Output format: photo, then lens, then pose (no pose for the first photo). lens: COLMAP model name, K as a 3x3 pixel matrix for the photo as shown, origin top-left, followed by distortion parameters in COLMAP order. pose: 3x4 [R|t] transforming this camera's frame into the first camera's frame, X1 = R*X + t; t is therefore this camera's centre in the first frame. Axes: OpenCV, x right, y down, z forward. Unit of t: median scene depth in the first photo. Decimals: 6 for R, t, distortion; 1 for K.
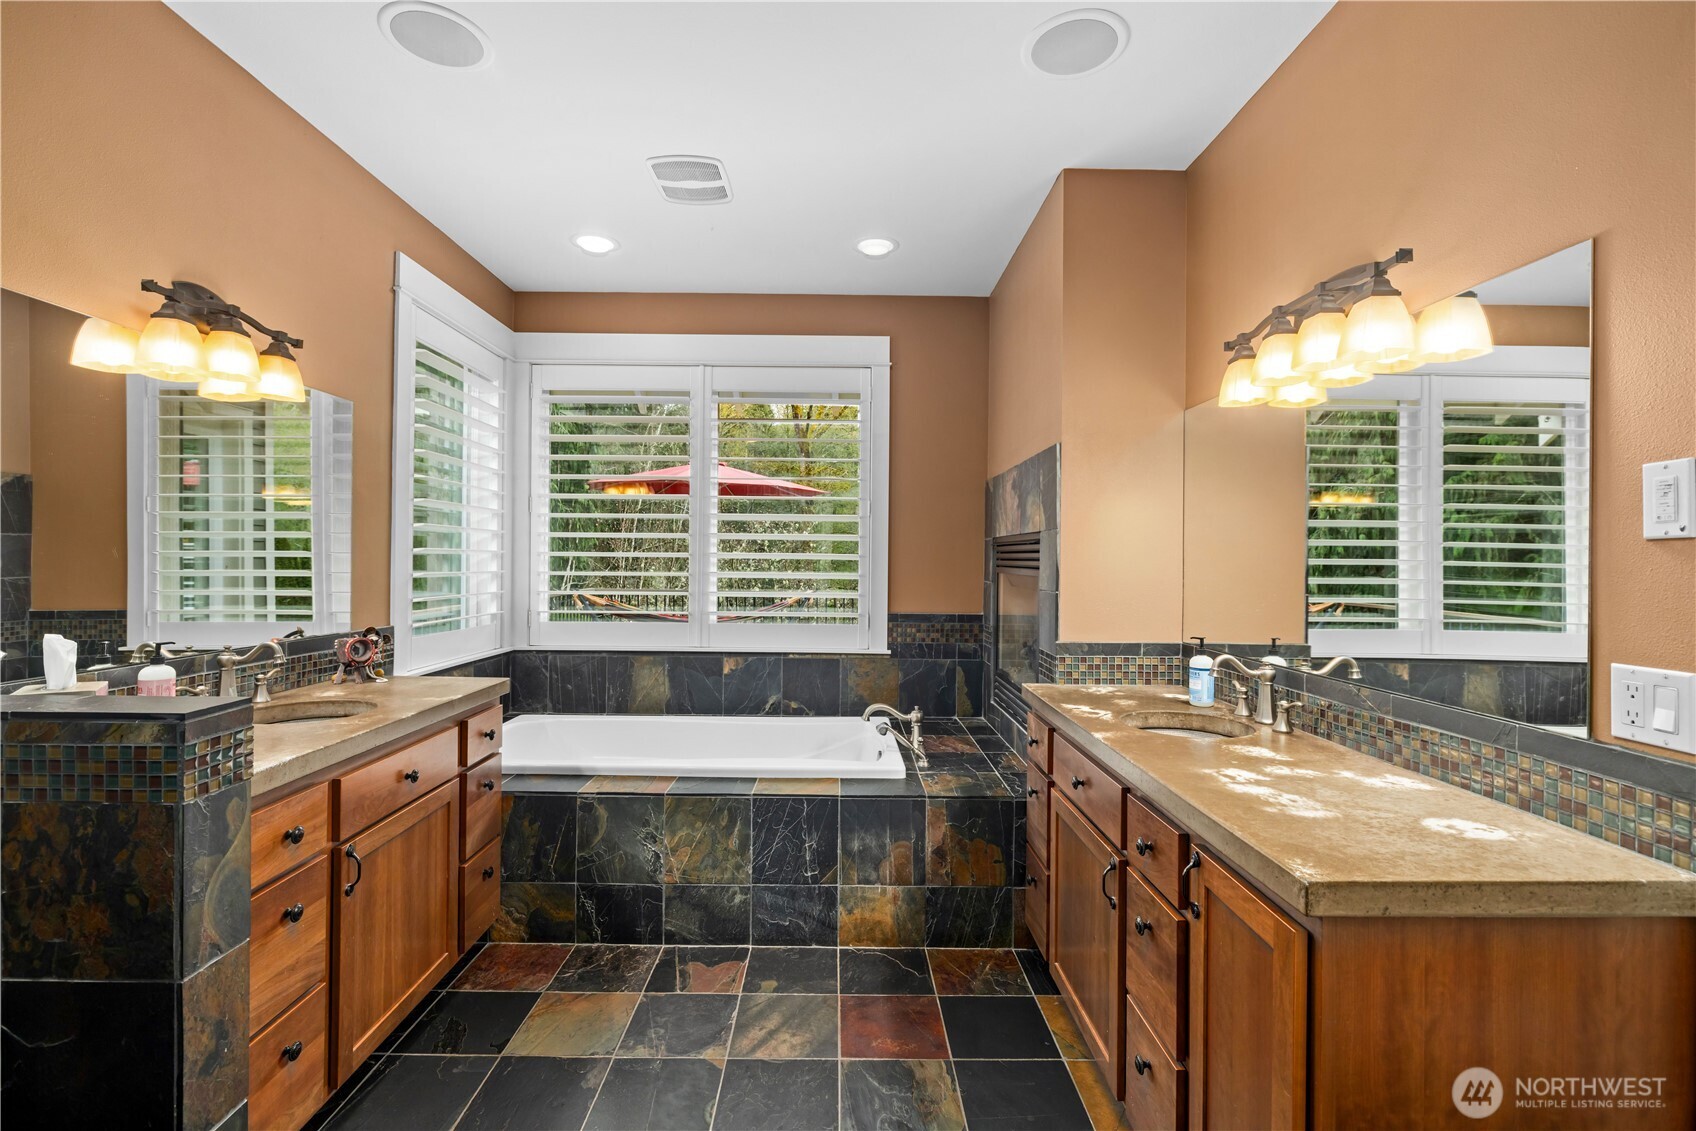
lens RADIAL K [[768.7, 0, 847.8], [0, 768.7, 559.7], [0, 0, 1]] dist [-0.005399, 0.002000]
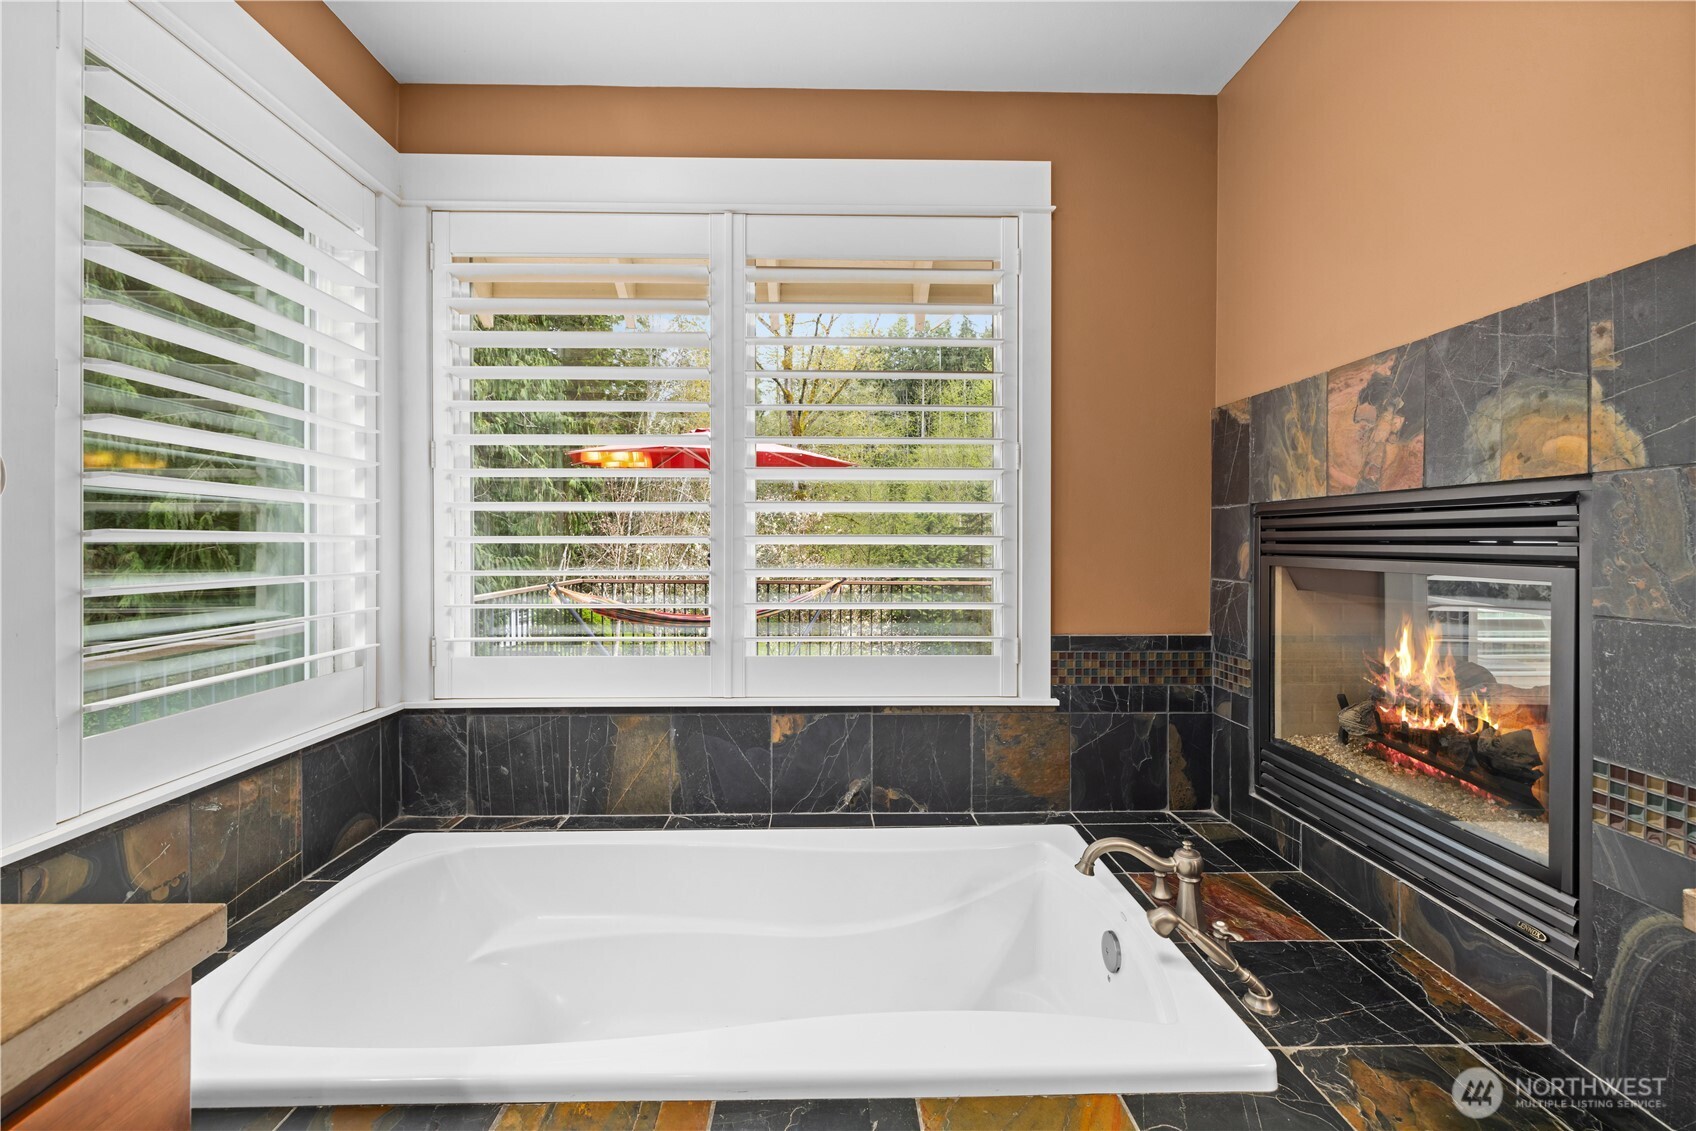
lens RADIAL K [[715.1, 0, 846.7], [0, 715.1, 541.8], [0, 0, 1]] dist [0.001304, 0.000774]
pose [[0.999732, -0.011047, 0.020355, -0.169841], [0.011003, 0.999937, 0.002240, -0.007260], [-0.020379, -0.002015, 0.999790, 0.680655]]
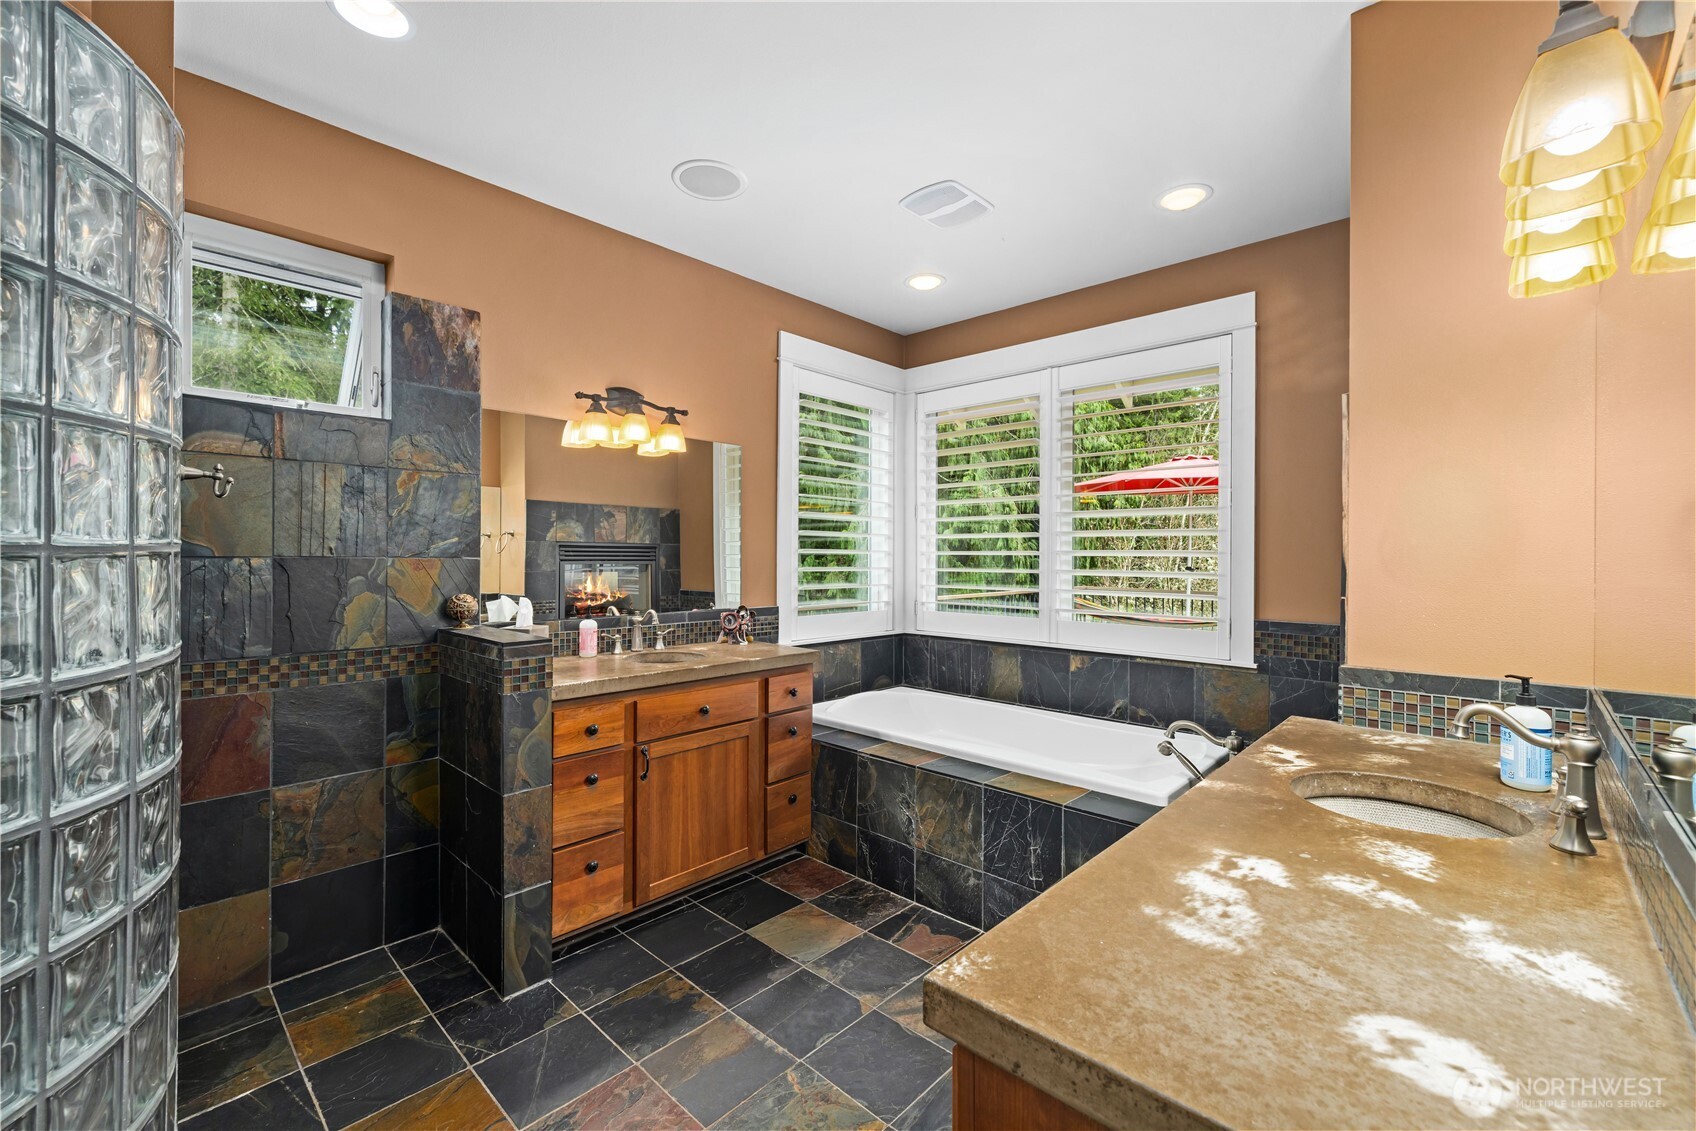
lens RADIAL K [[715.1, 0, 836.0], [0, 715.1, 558.5], [0, 0, 1]] dist [0.001304, 0.000774]
pose [[0.717966, -0.003097, -0.696071, 0.400939], [0.000831, 0.999993, -0.003593, 0.006933], [0.696077, 0.002001, 0.717964, 0.173919]]
